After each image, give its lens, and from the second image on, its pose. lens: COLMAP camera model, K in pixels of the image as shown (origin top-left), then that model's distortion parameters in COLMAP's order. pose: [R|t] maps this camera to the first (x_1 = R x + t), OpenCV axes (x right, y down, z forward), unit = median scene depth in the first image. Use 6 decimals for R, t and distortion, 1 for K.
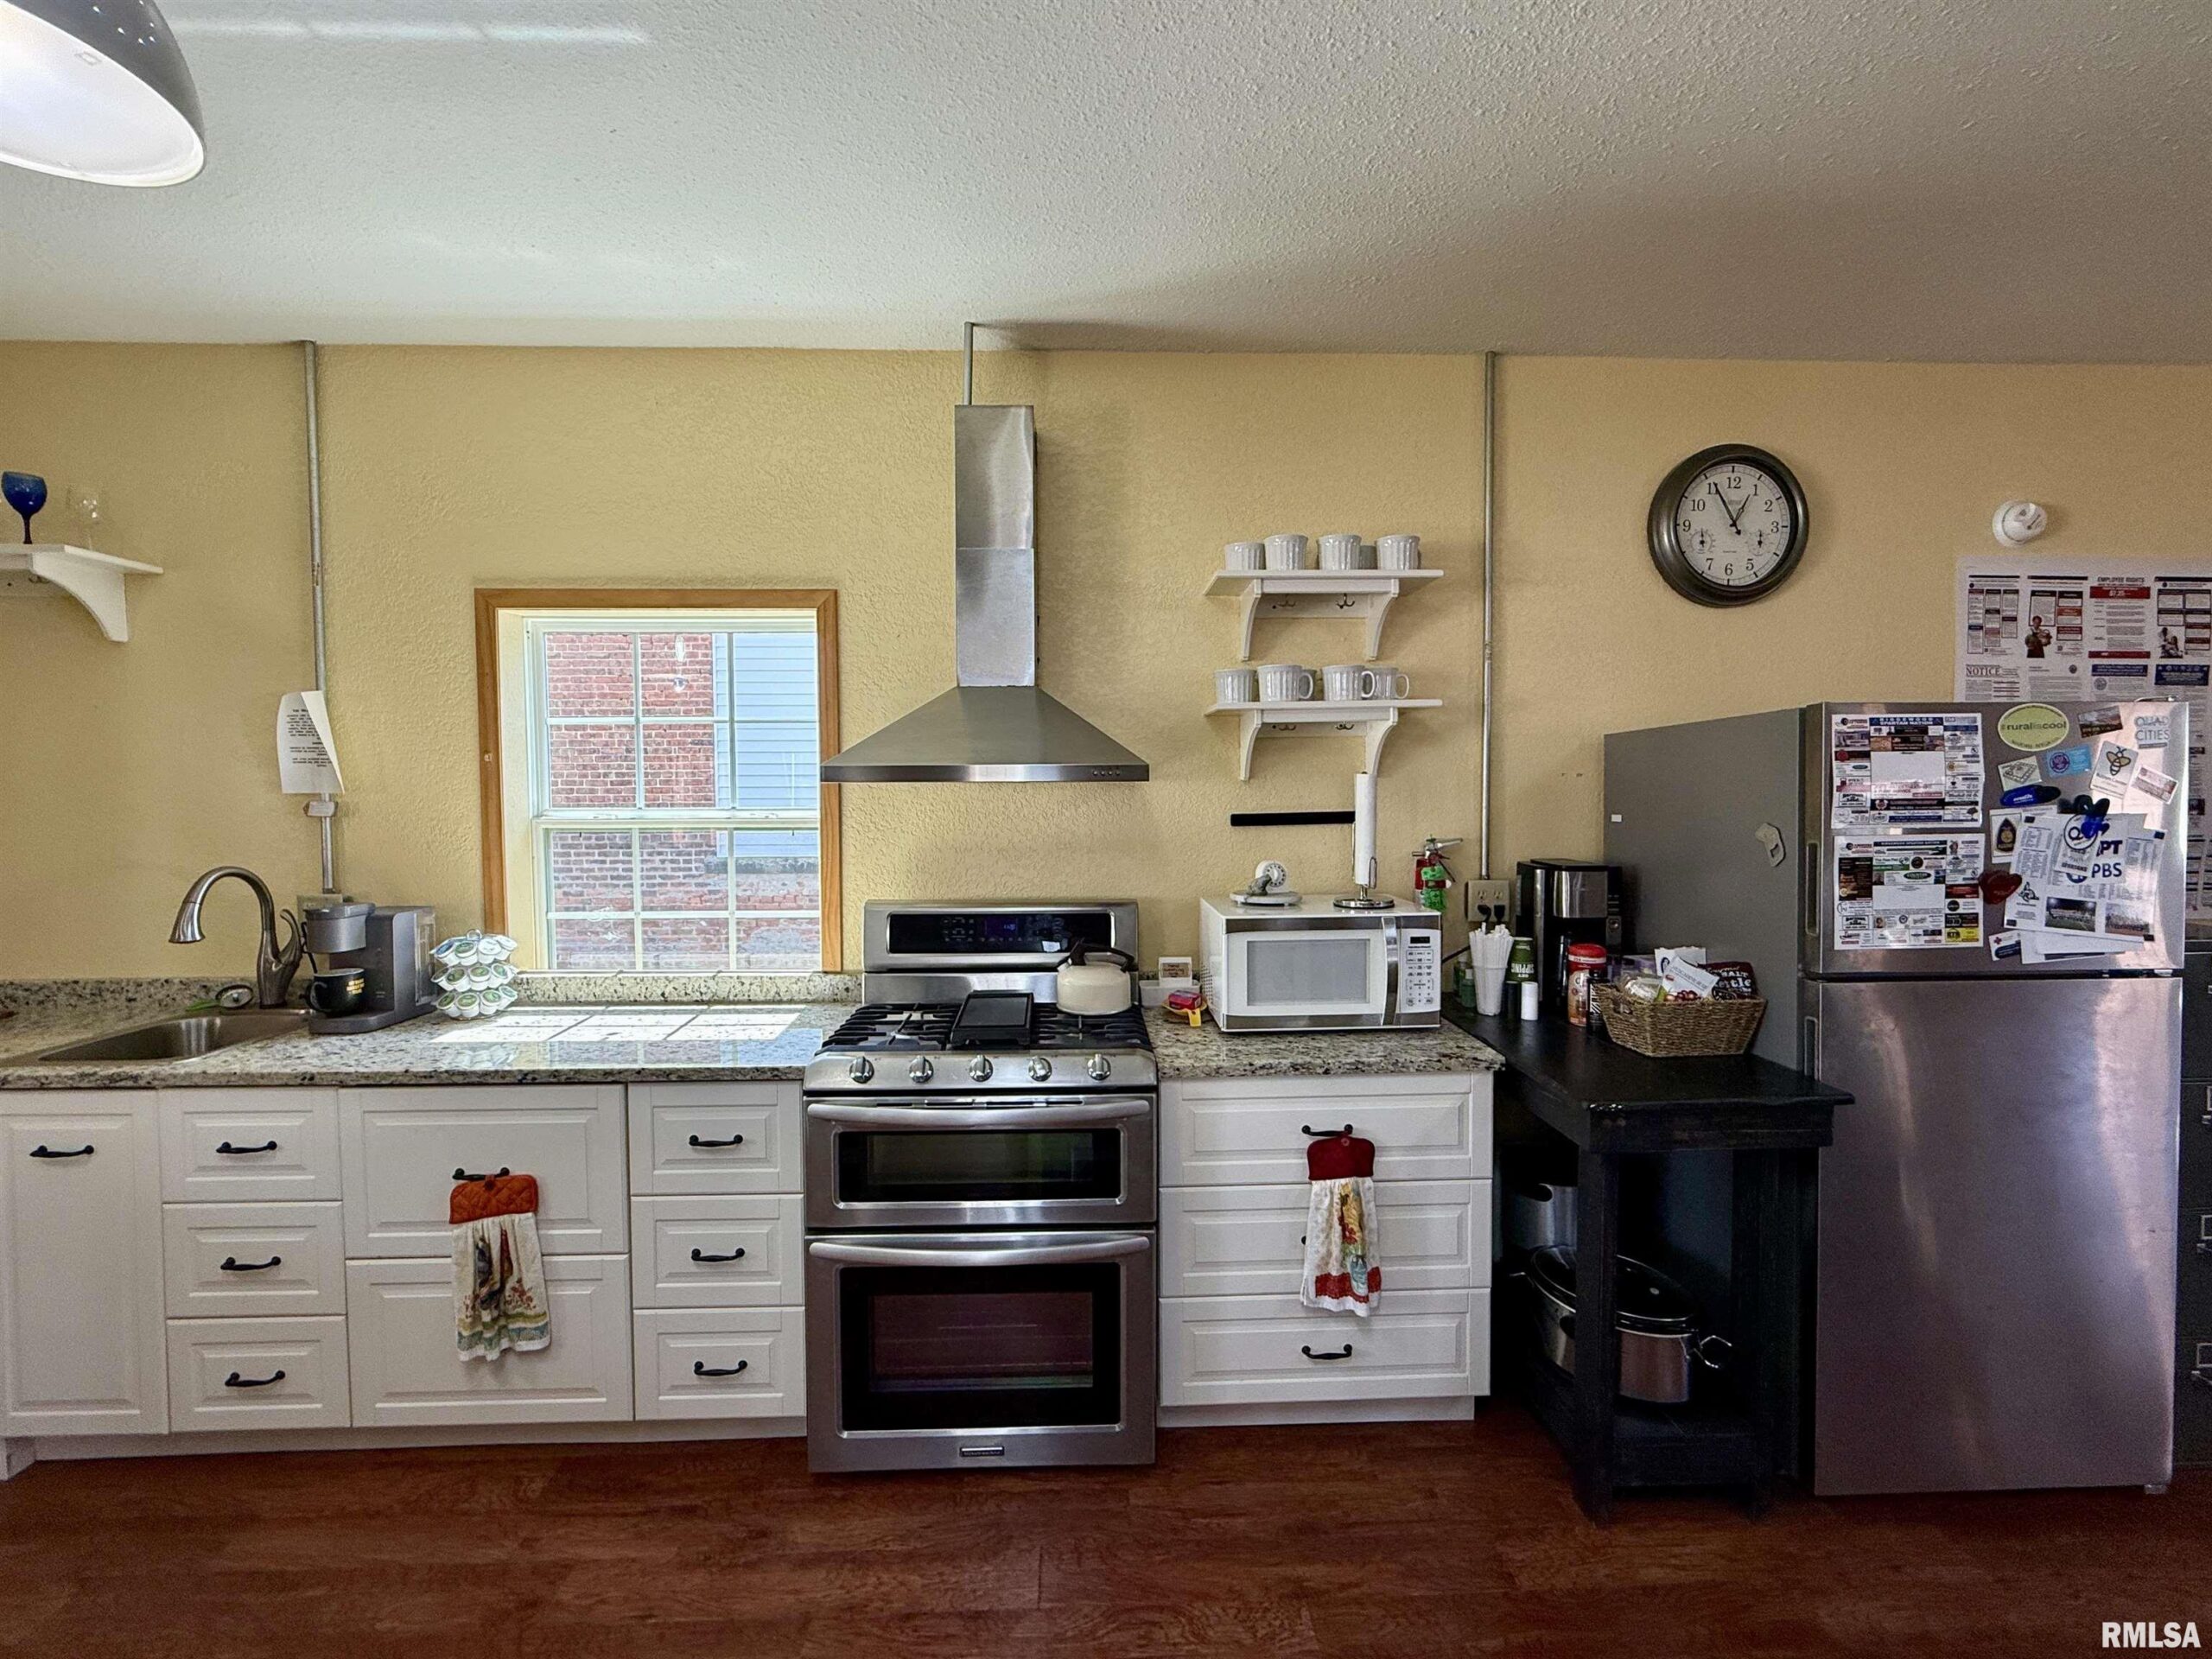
lens RADIAL K [[935.9, 0, 1107.9], [0, 935.9, 827.0], [0, 0, 1]] dist [-0.000396, 0.000634]
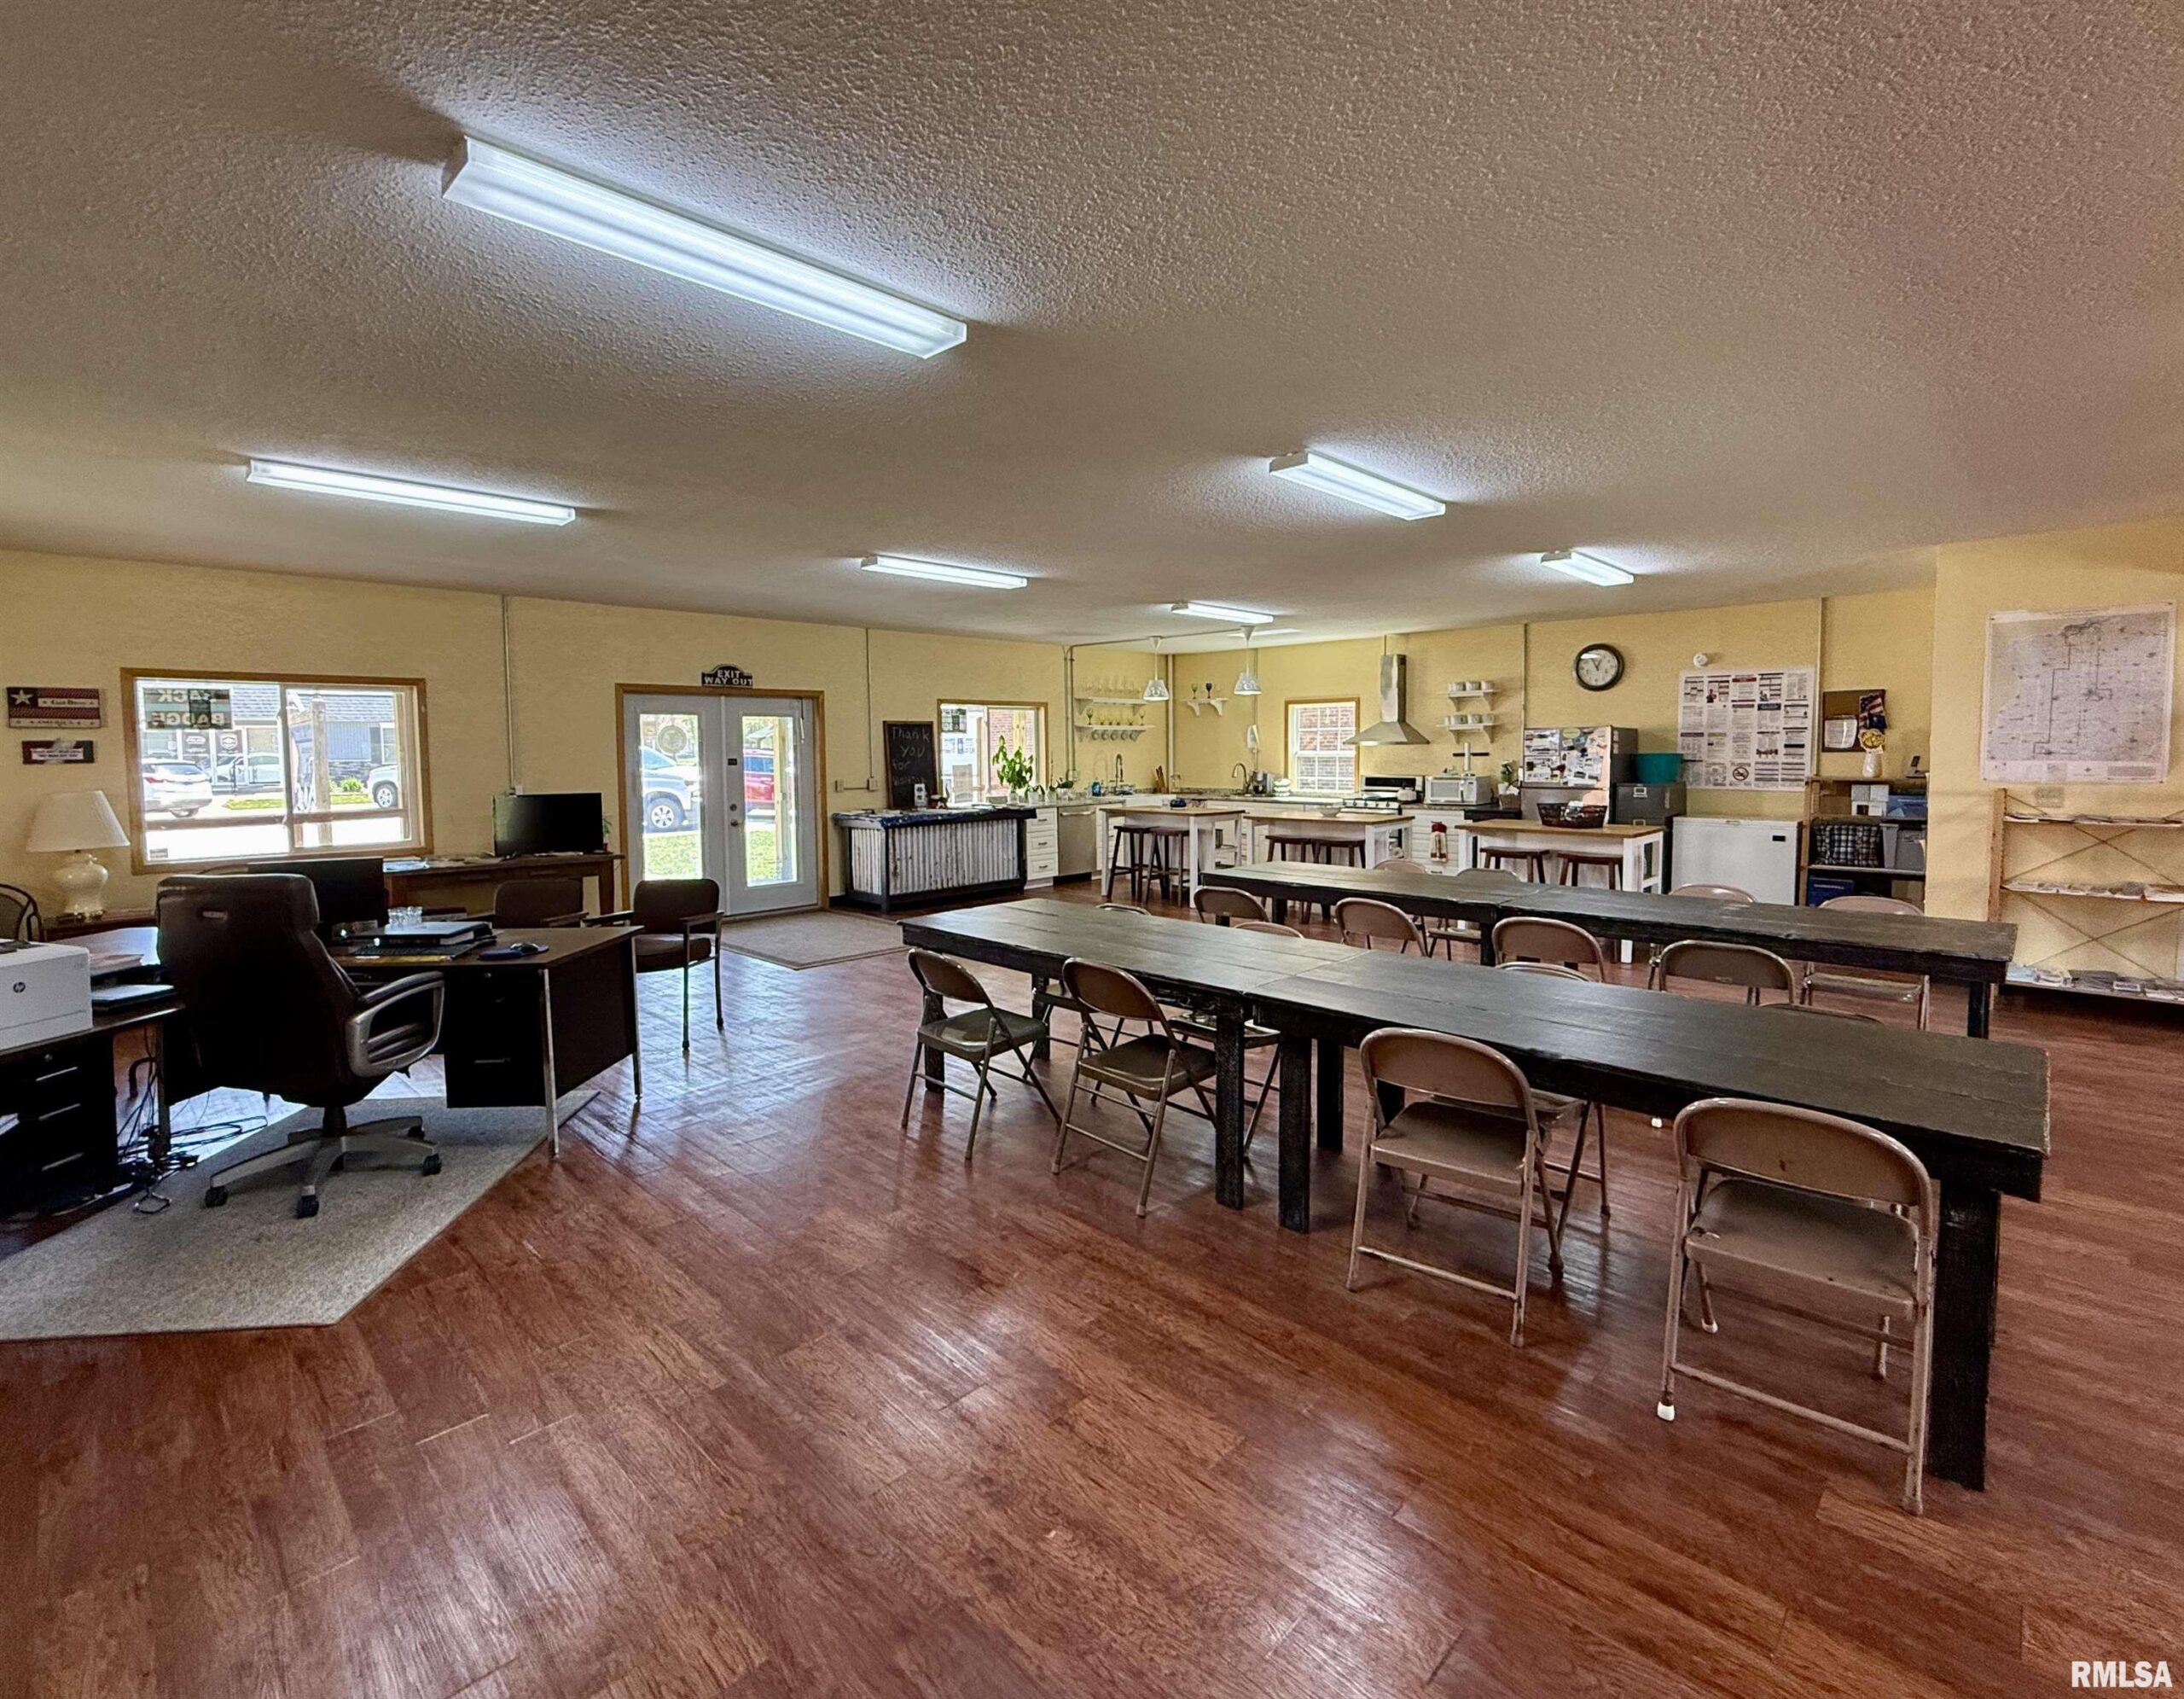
lens RADIAL K [[1005.7, 0, 1088.8], [0, 1005.7, 804.9], [0, 0, 1]] dist [-0.000887, -0.000665]
pose [[0.691762, 0.040252, -0.721003, 2.144624], [-0.023836, 0.999174, 0.032912, 0.099870], [0.721732, -0.005582, 0.692150, -2.982415]]
